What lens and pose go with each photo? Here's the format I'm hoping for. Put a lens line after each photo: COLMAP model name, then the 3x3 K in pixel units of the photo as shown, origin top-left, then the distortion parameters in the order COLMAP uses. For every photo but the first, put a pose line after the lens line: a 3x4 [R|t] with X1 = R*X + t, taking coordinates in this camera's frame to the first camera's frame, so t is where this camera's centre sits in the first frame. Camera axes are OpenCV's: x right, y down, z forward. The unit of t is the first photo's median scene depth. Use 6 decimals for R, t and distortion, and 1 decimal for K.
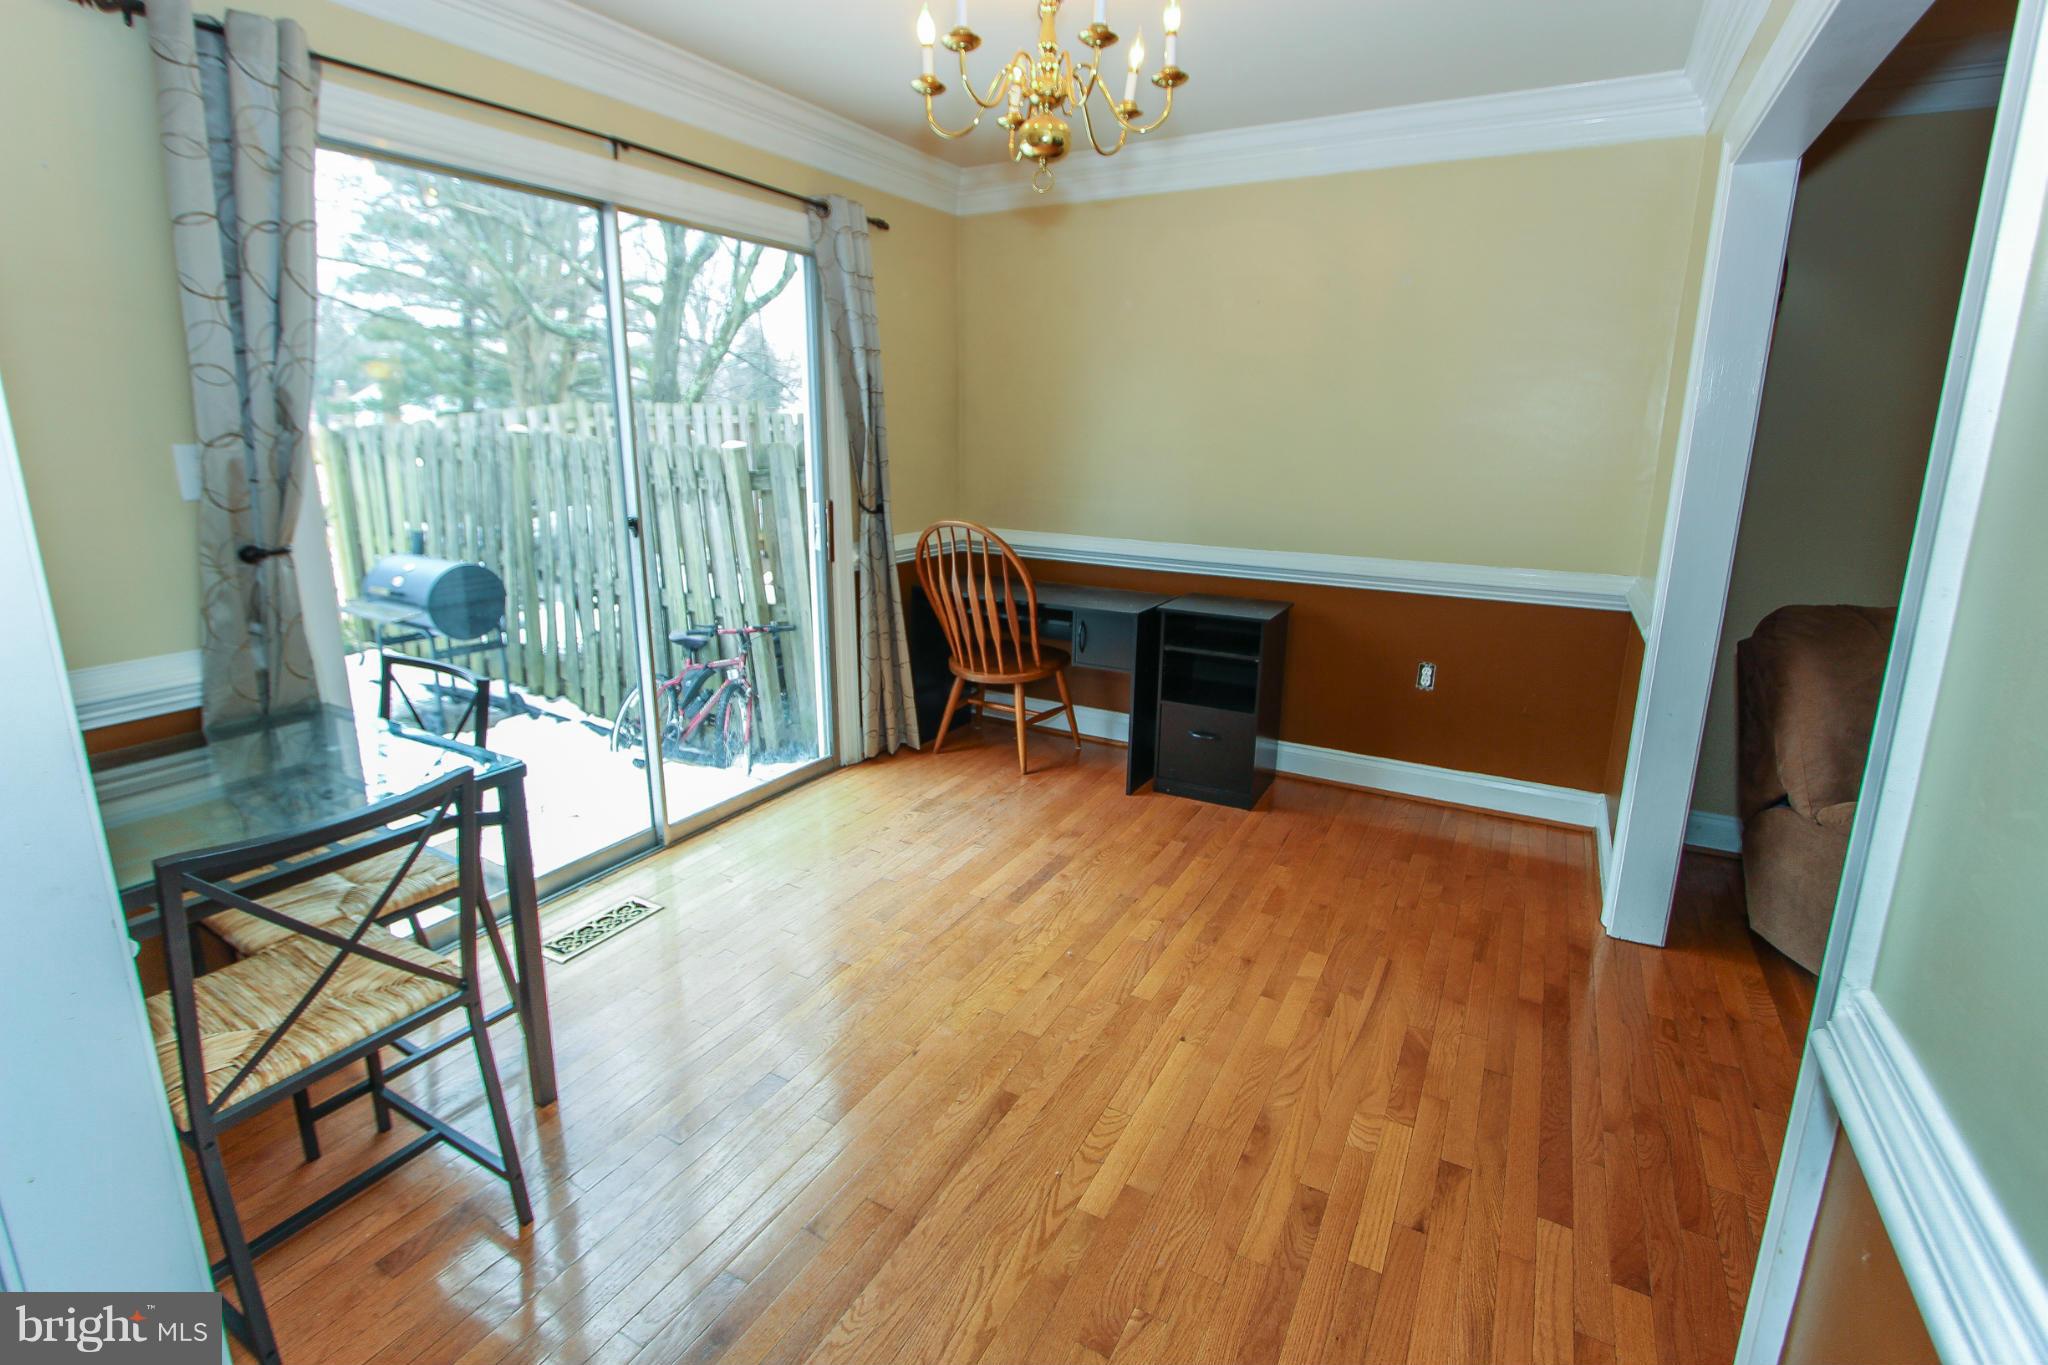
lens RADIAL K [[937.8, 0, 1011.7], [0, 937.8, 647.7], [0, 0, 1]] dist [-0.015187, 0.000447]
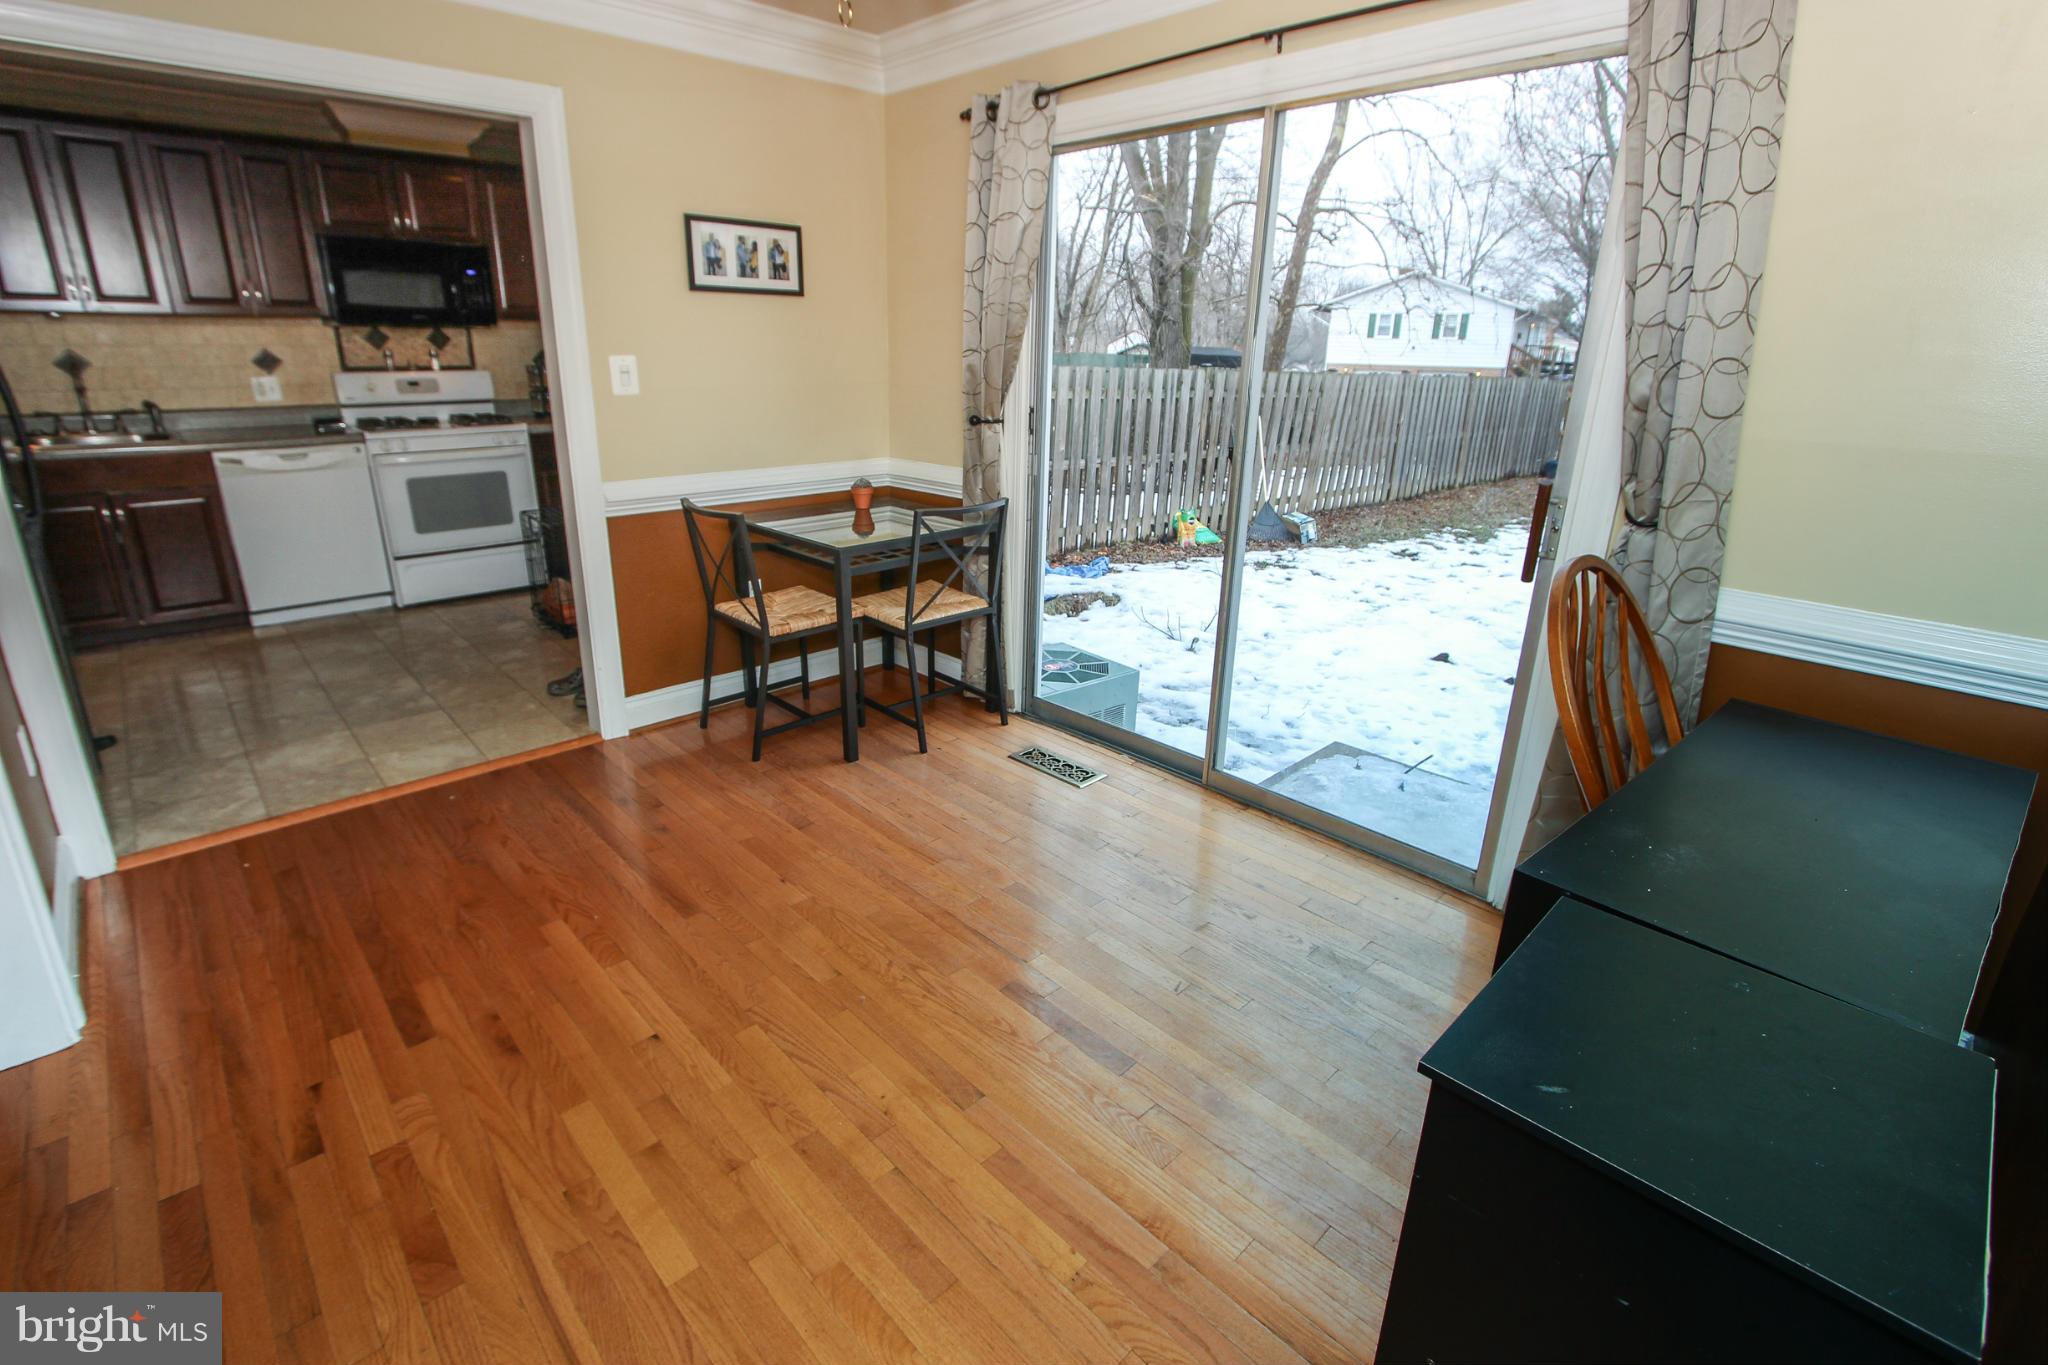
lens RADIAL K [[937.8, 0, 1011.7], [0, 937.8, 647.7], [0, 0, 1]] dist [-0.015187, 0.000447]
pose [[-0.290203, 0.287919, -0.912625, 0.748026], [-0.237938, 0.902009, 0.360230, -0.305057], [0.926913, 0.321688, -0.193259, 1.288900]]
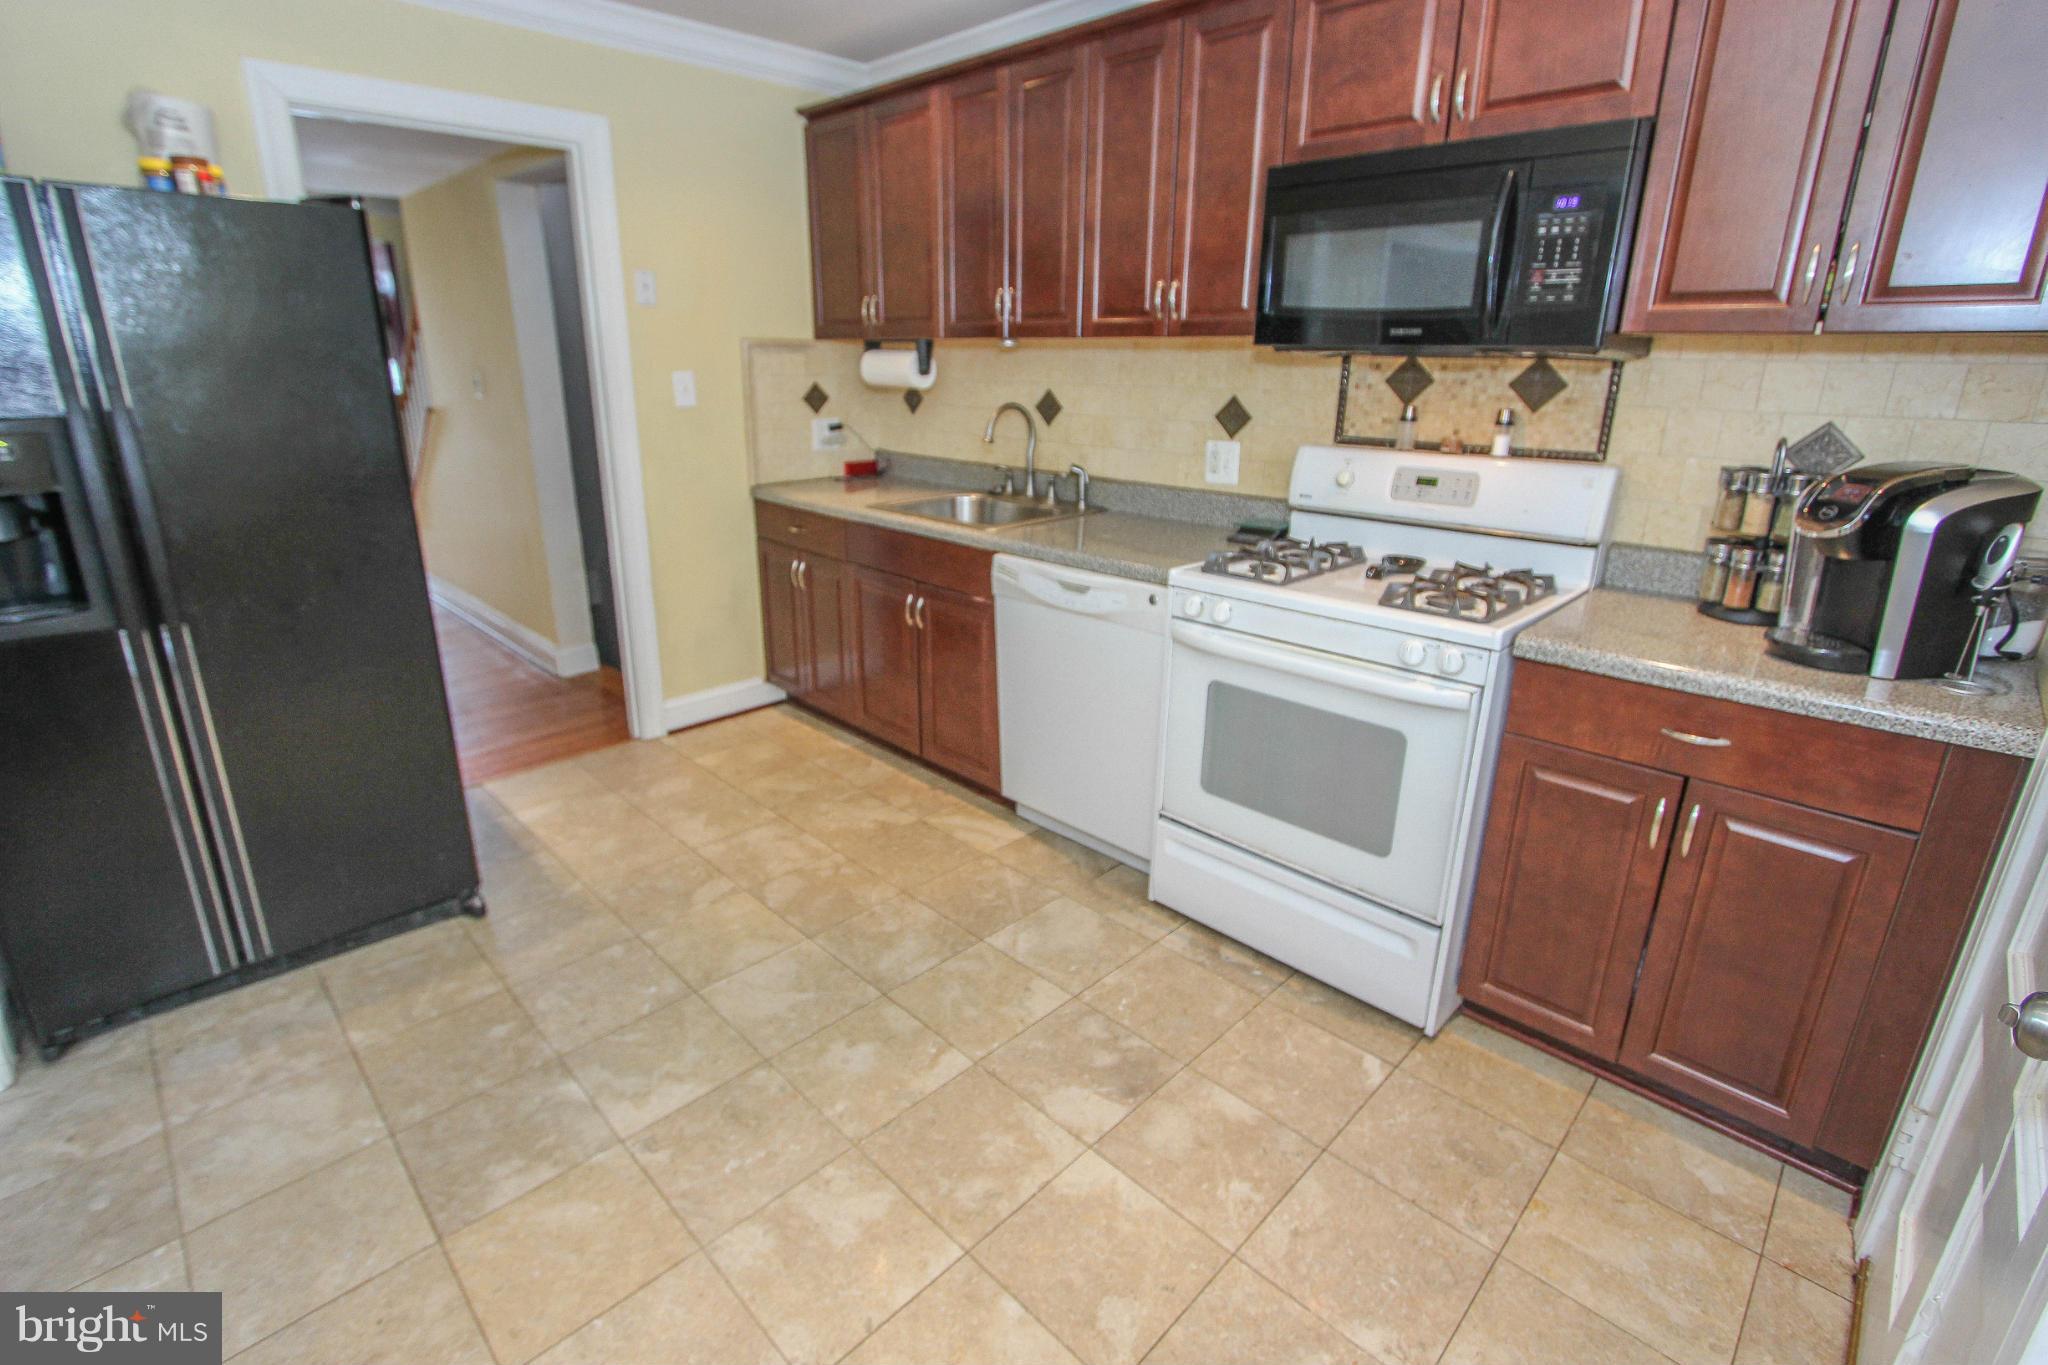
lens RADIAL K [[937.8, 0, 1011.7], [0, 937.8, 647.7], [0, 0, 1]] dist [-0.015187, 0.000447]
pose [[-0.964022, -0.093440, 0.248858, -0.862040], [0.044115, 0.866963, 0.496417, -0.099029], [-0.262136, 0.489535, -0.831649, 0.384837]]
